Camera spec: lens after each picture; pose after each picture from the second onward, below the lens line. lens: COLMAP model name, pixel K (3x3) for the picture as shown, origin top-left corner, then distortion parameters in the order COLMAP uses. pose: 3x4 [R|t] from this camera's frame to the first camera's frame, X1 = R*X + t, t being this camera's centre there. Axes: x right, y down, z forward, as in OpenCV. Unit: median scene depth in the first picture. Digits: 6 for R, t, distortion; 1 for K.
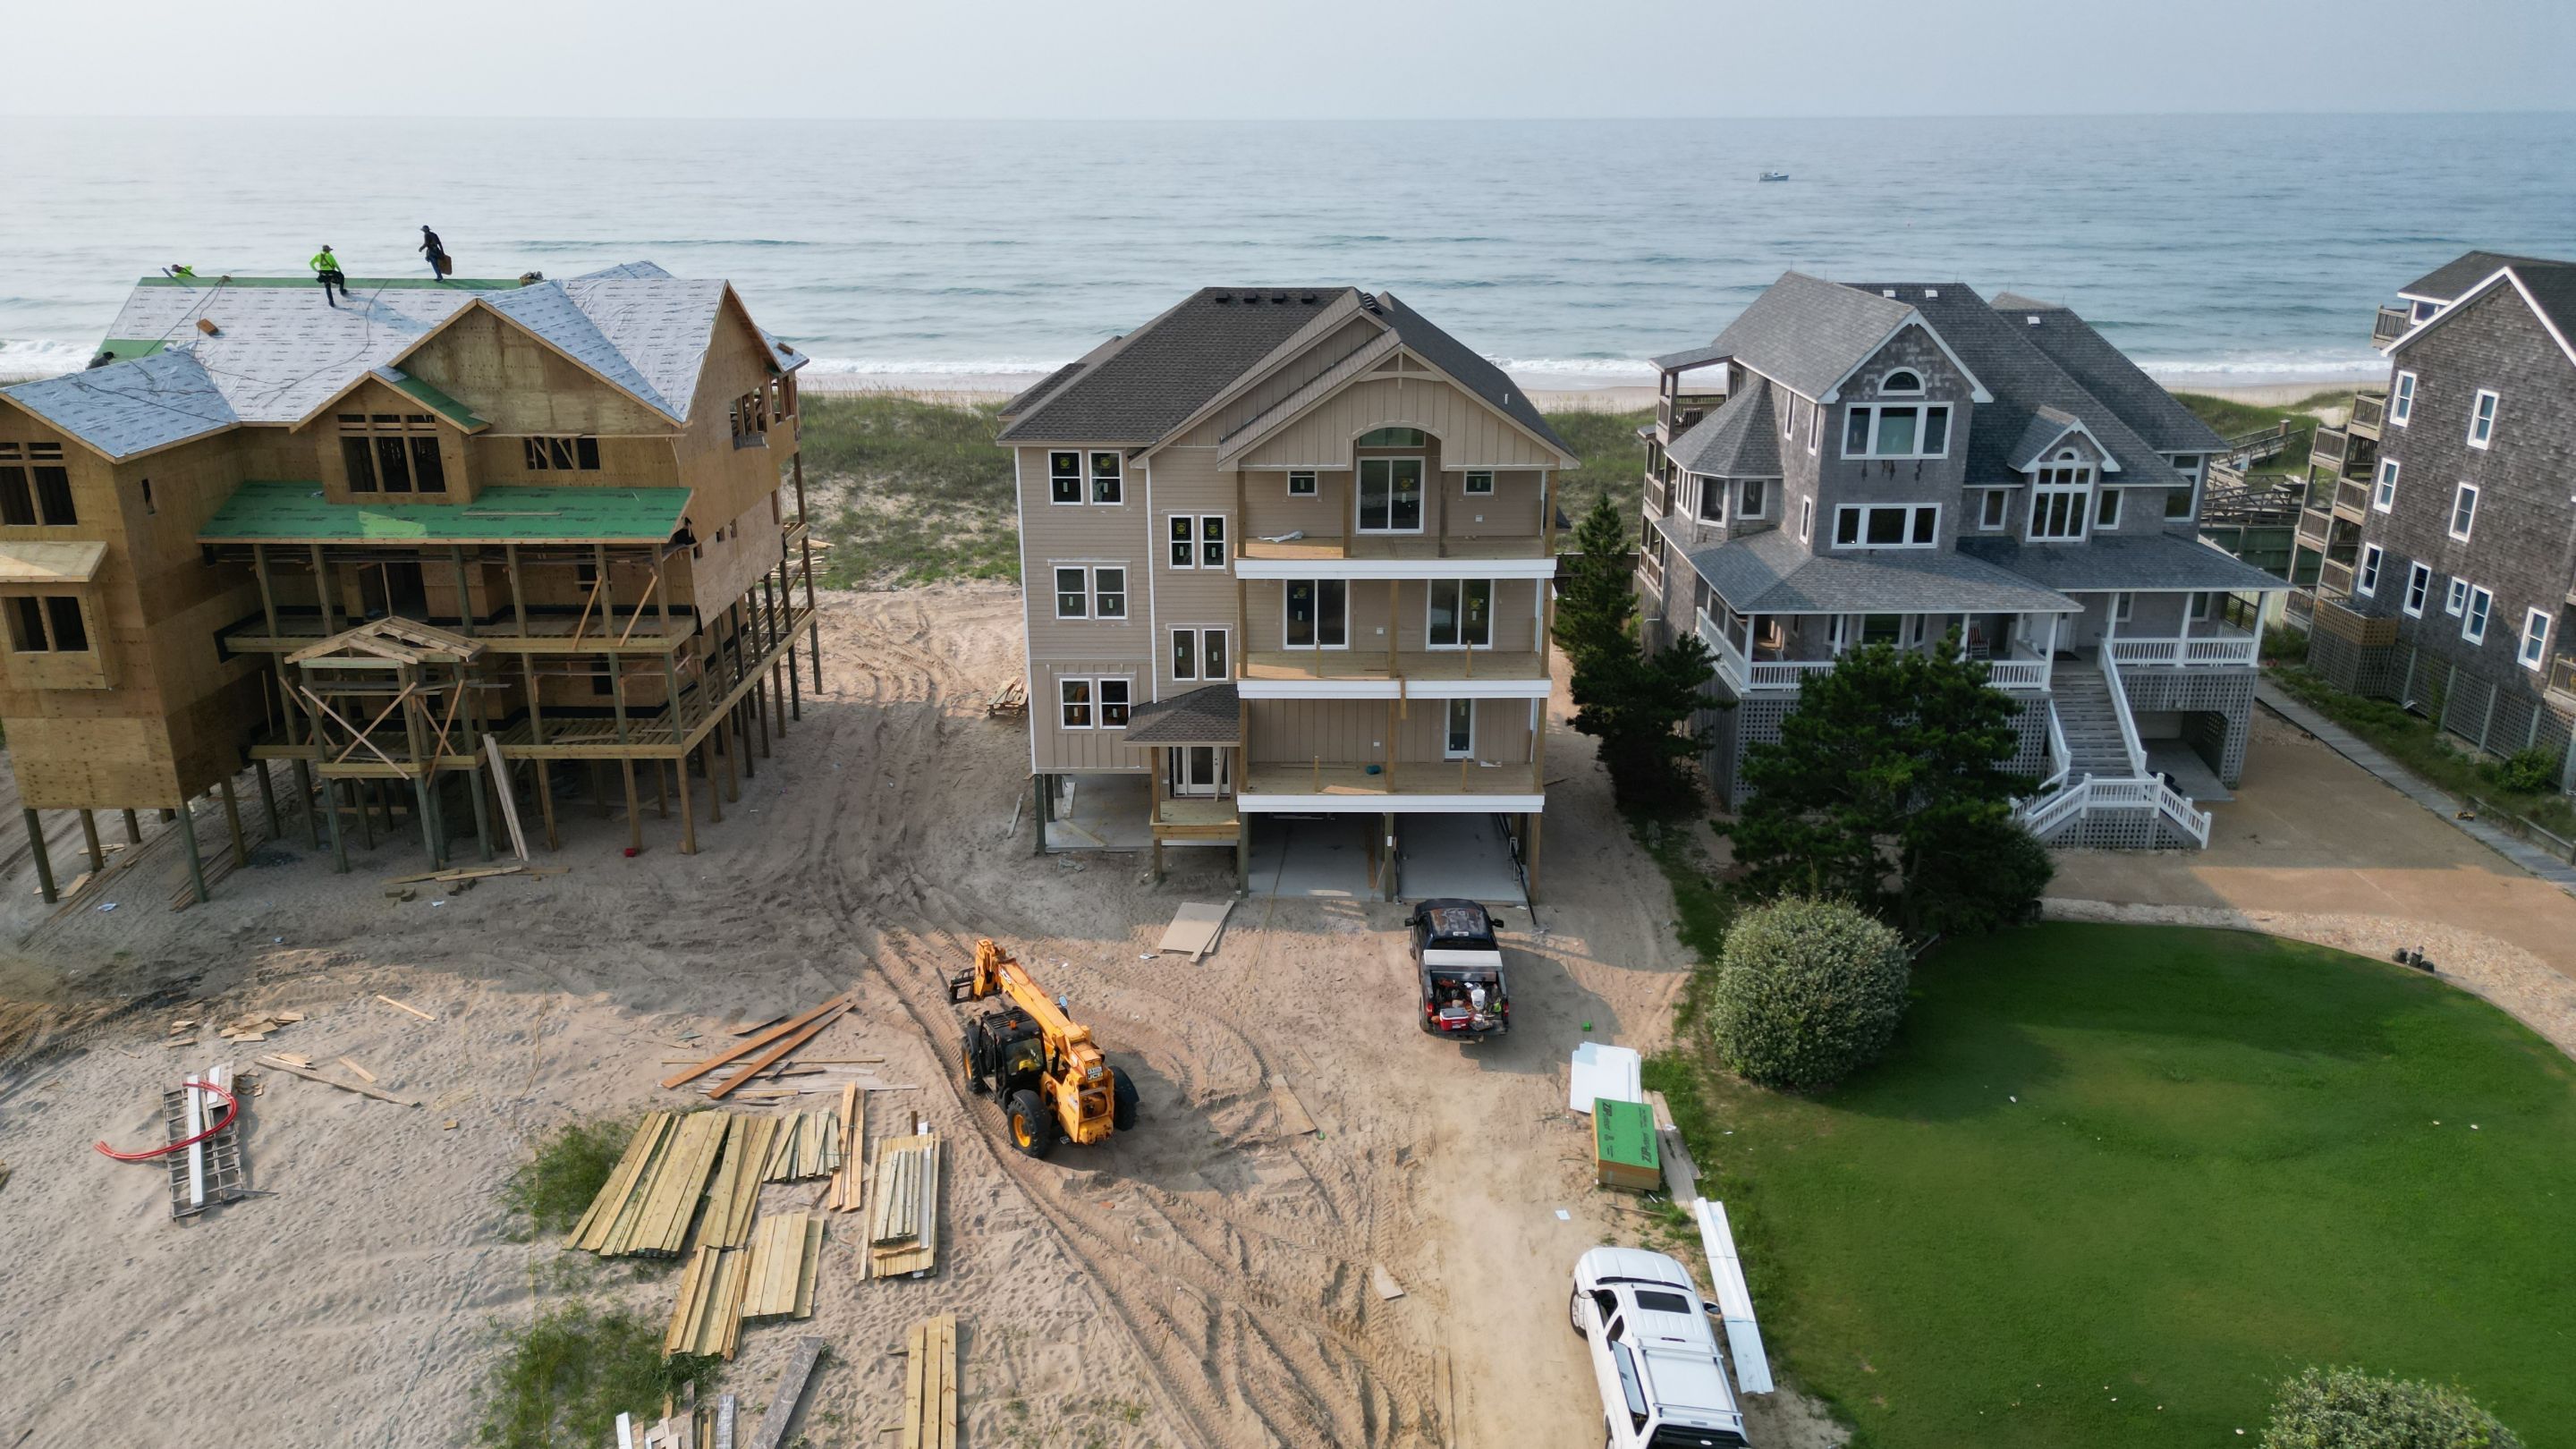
lens RADIAL K [[1802.3, 0, 1291.0], [0, 1802.3, 724.3], [0, 0, 1]] dist [0.064762, -0.063954]
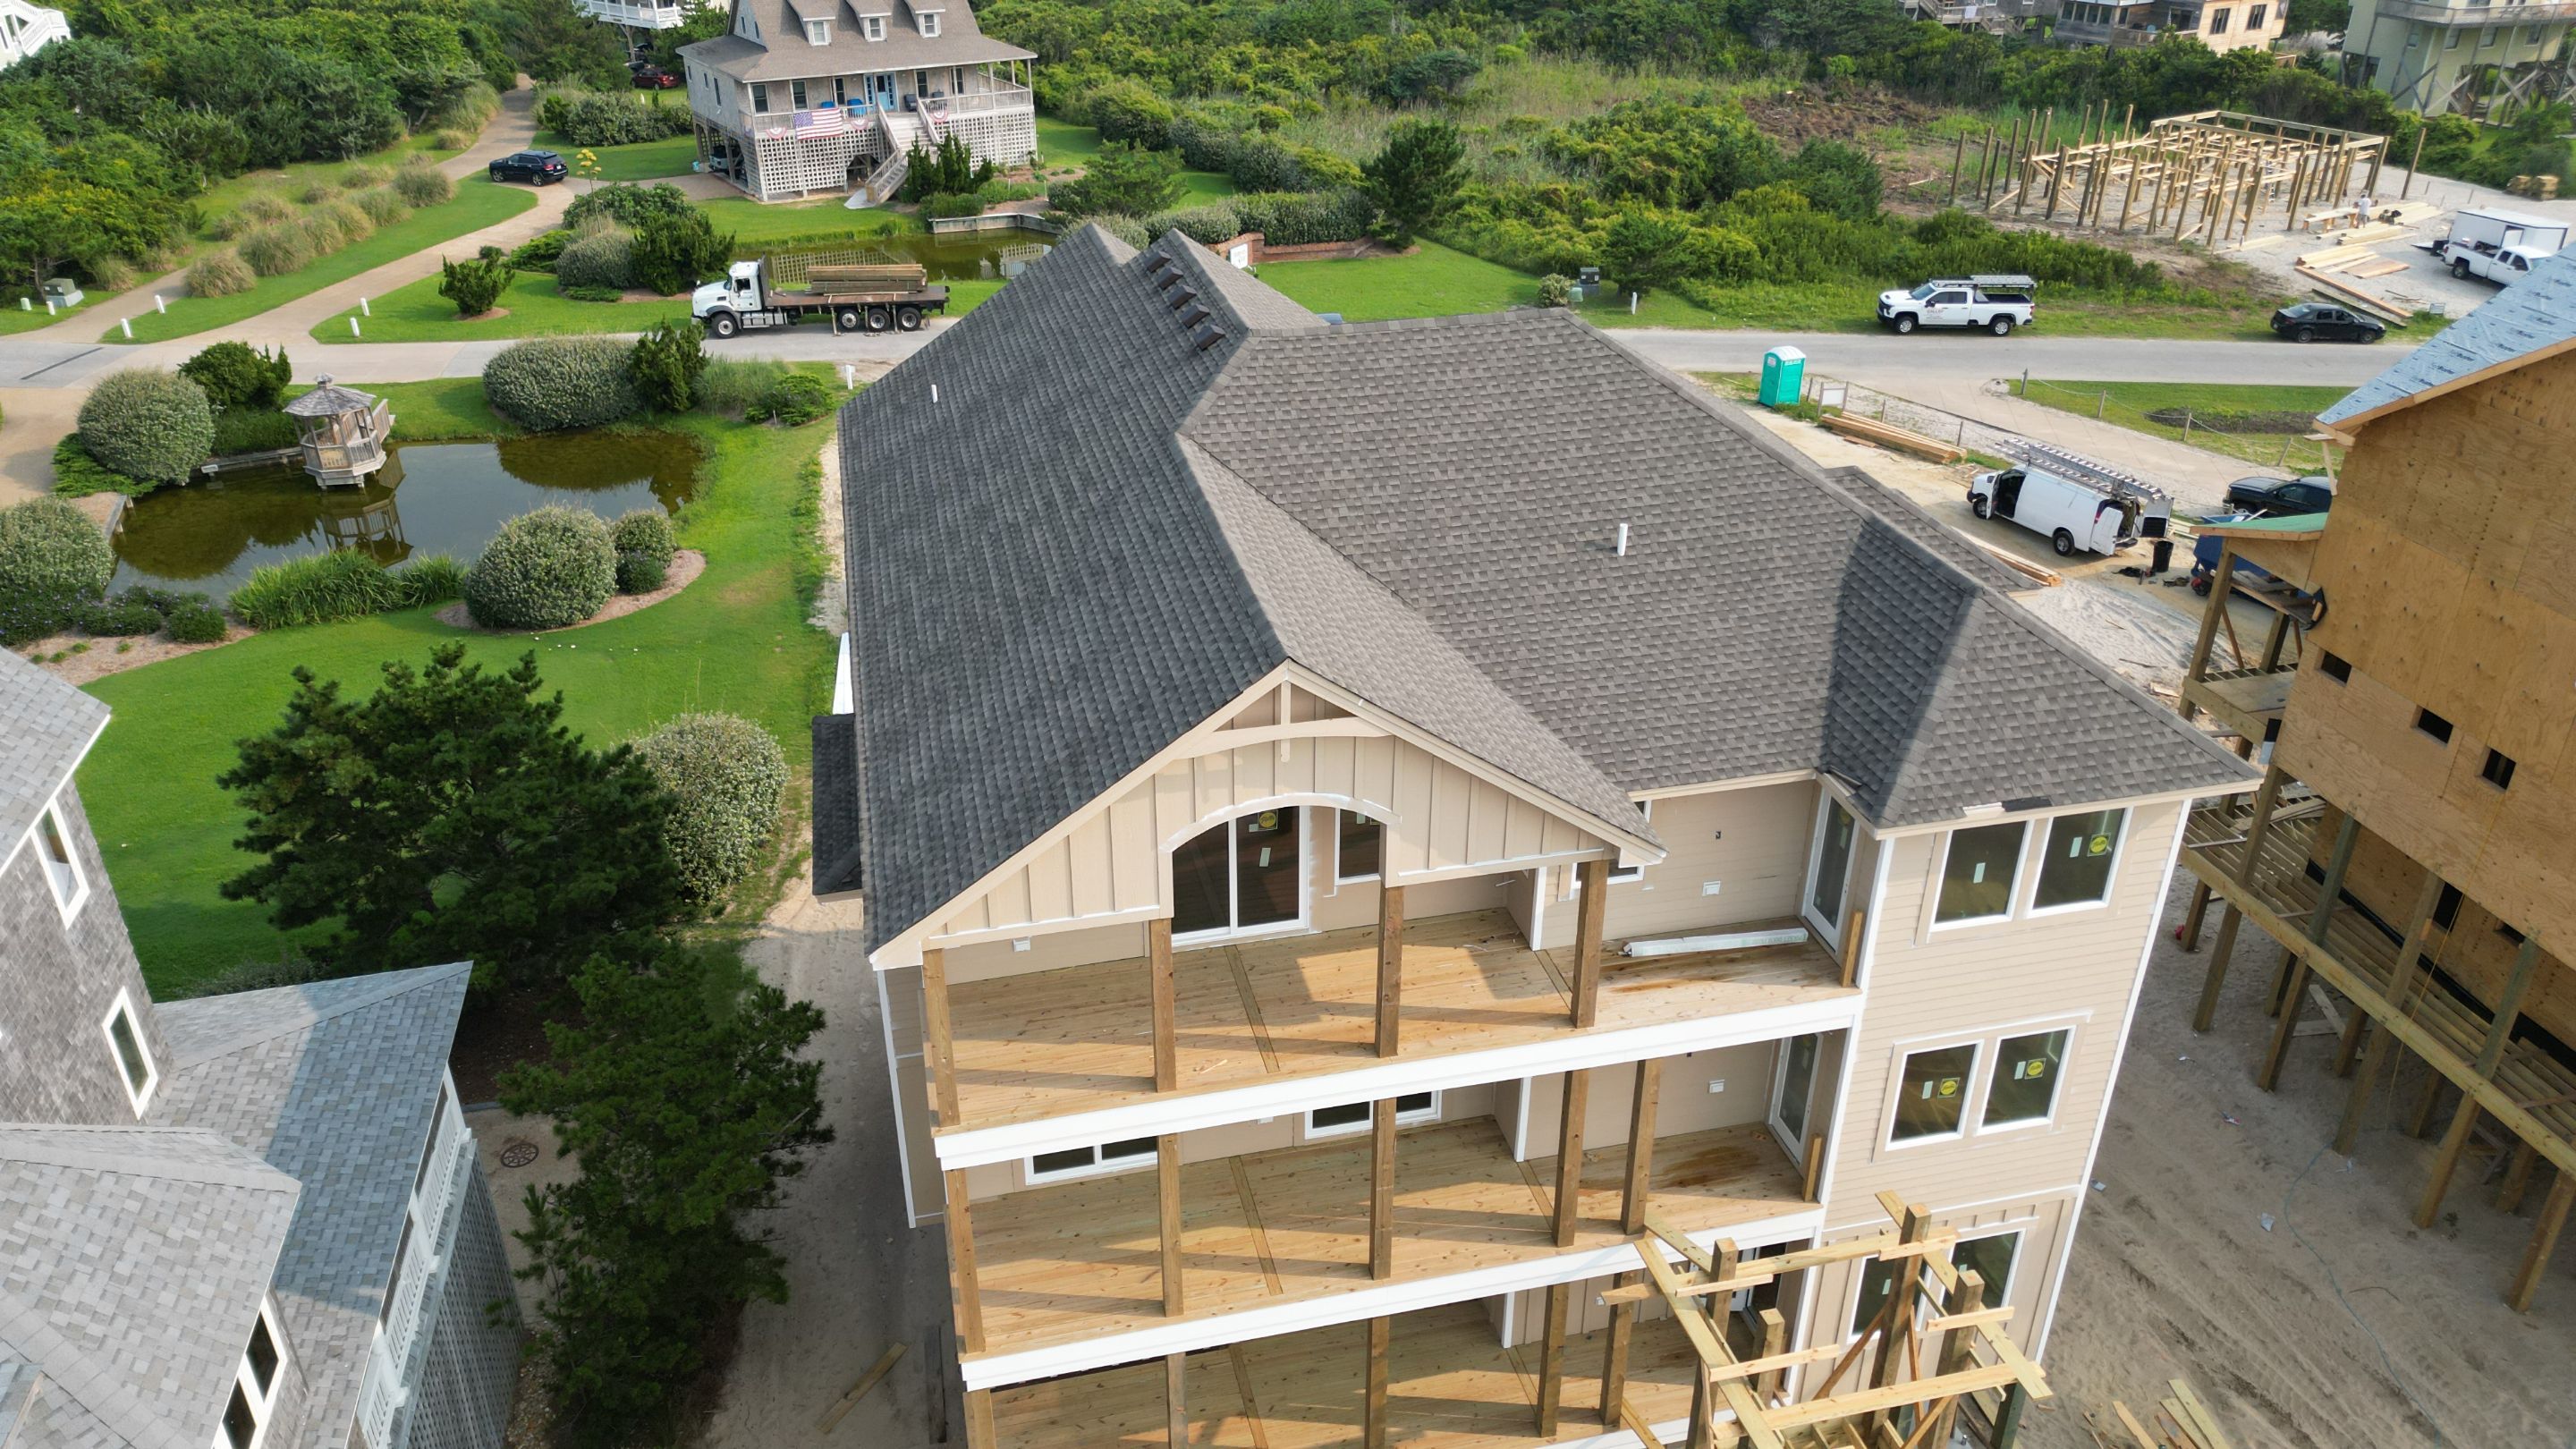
lens RADIAL K [[1802.3, 0, 1284.1], [0, 1802.3, 723.1], [0, 0, 1]] dist [0.064762, -0.063954]
pose [[-0.973923, 0.109640, -0.198628, 0.127460], [-0.069734, 0.688439, 0.721934, -0.506299], [0.215896, 0.716960, -0.662841, 1.391644]]
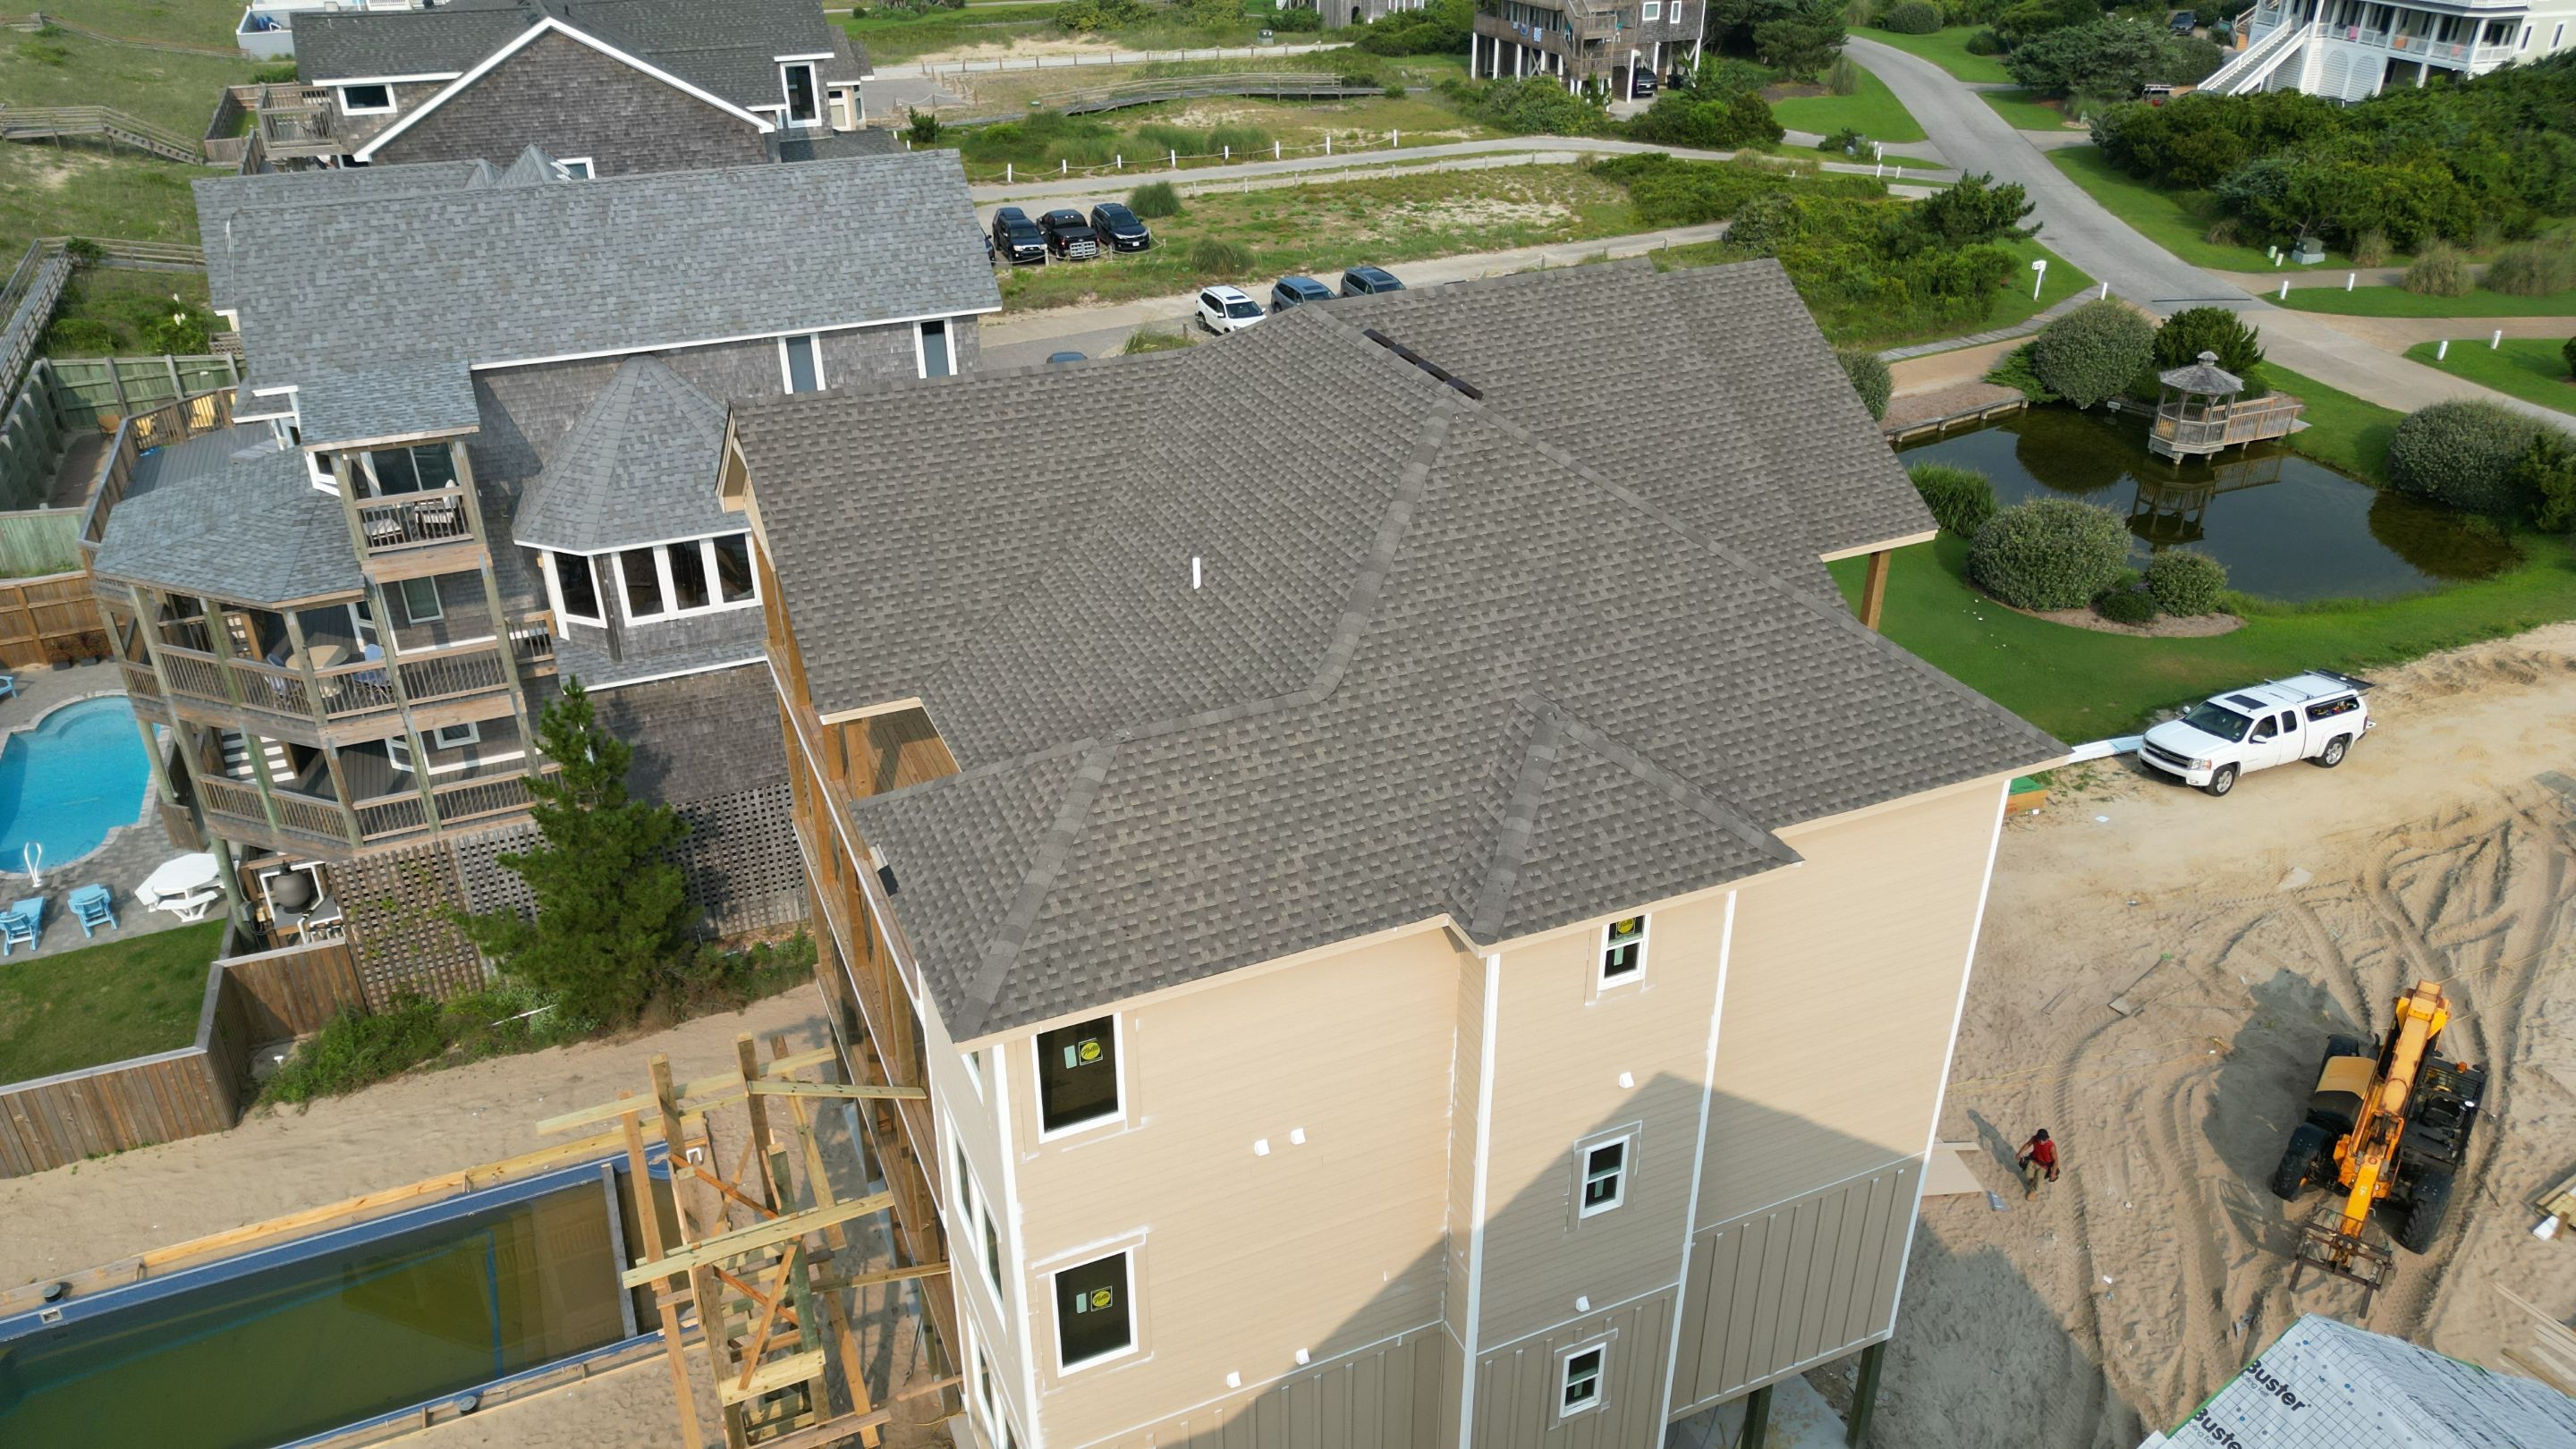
lens RADIAL K [[1802.3, 0, 1285.2], [0, 1802.3, 723.3], [0, 0, 1]] dist [0.064762, -0.063954]
pose [[-0.398842, -0.432235, 0.808764, -0.412208], [0.297437, 0.773291, 0.559958, -0.435734], [-0.867443, 0.463891, -0.179858, 1.166215]]
